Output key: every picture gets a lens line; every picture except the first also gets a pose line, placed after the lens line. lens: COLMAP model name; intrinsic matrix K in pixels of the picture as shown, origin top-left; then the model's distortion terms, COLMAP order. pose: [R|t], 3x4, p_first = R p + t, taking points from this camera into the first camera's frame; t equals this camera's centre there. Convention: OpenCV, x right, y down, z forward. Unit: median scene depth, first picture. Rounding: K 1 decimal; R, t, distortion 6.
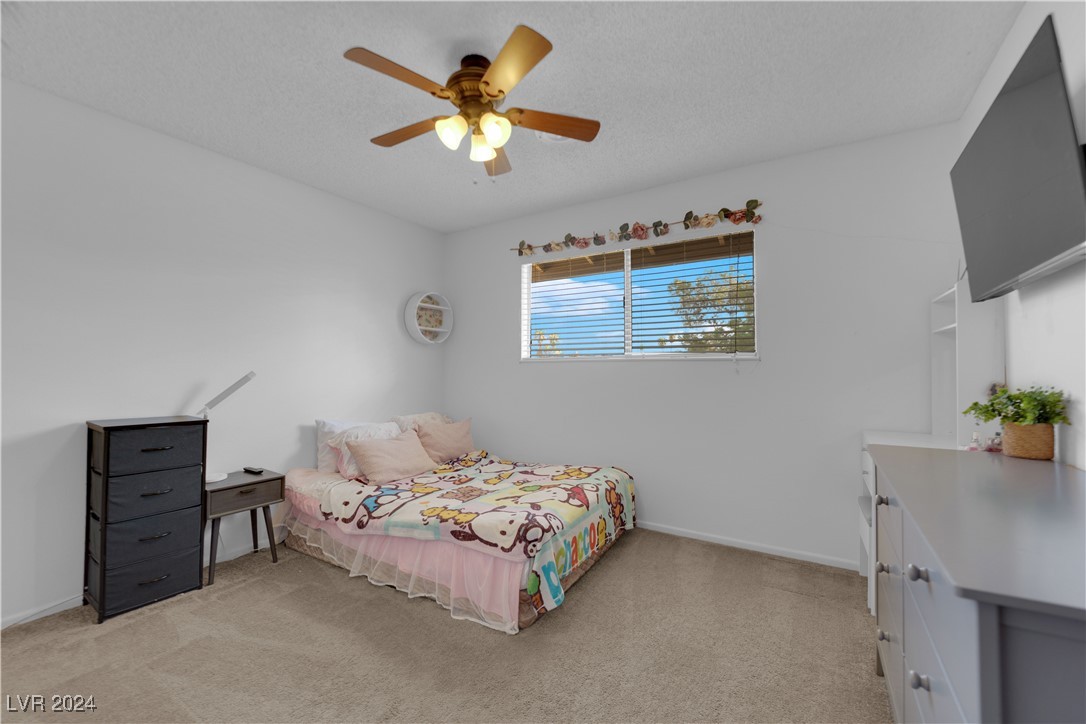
lens RADIAL K [[436.4, 0, 540.7], [0, 436.4, 358.7], [0, 0, 1]] dist [-0.012522, -0.000394]
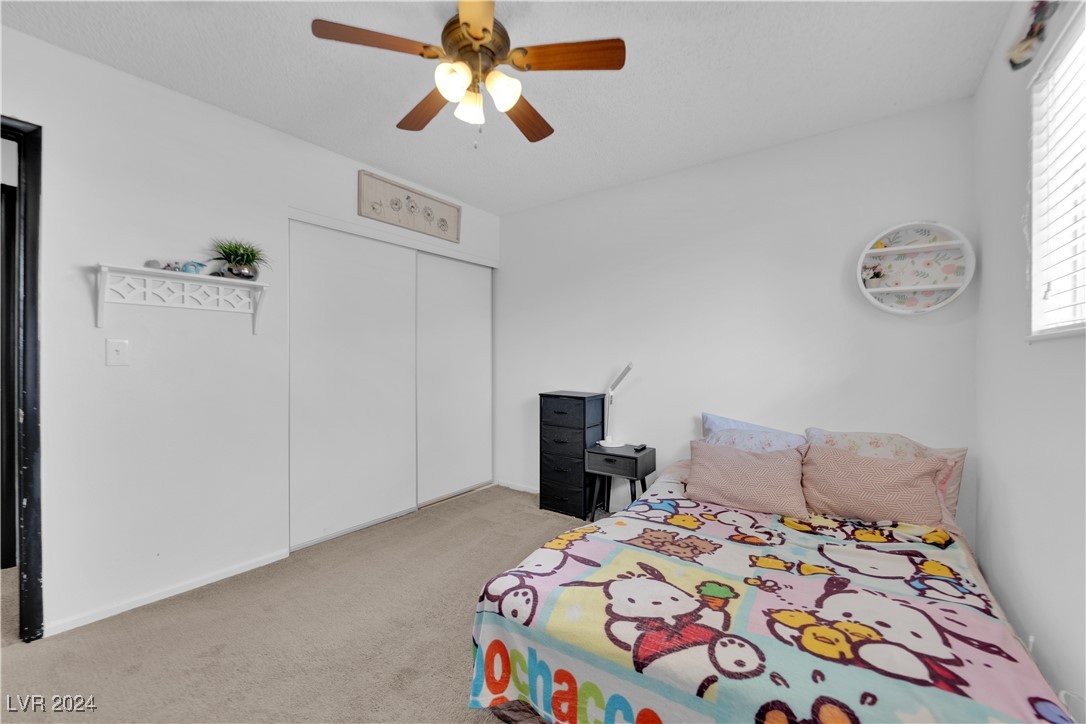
lens RADIAL K [[436.4, 0, 540.7], [0, 436.4, 358.7], [0, 0, 1]] dist [-0.012522, -0.000394]
pose [[-0.065288, 0.004415, -0.997857, 0.528640], [0.022631, 0.999740, 0.002943, 0.016601], [0.997610, -0.022391, -0.065371, 0.872275]]
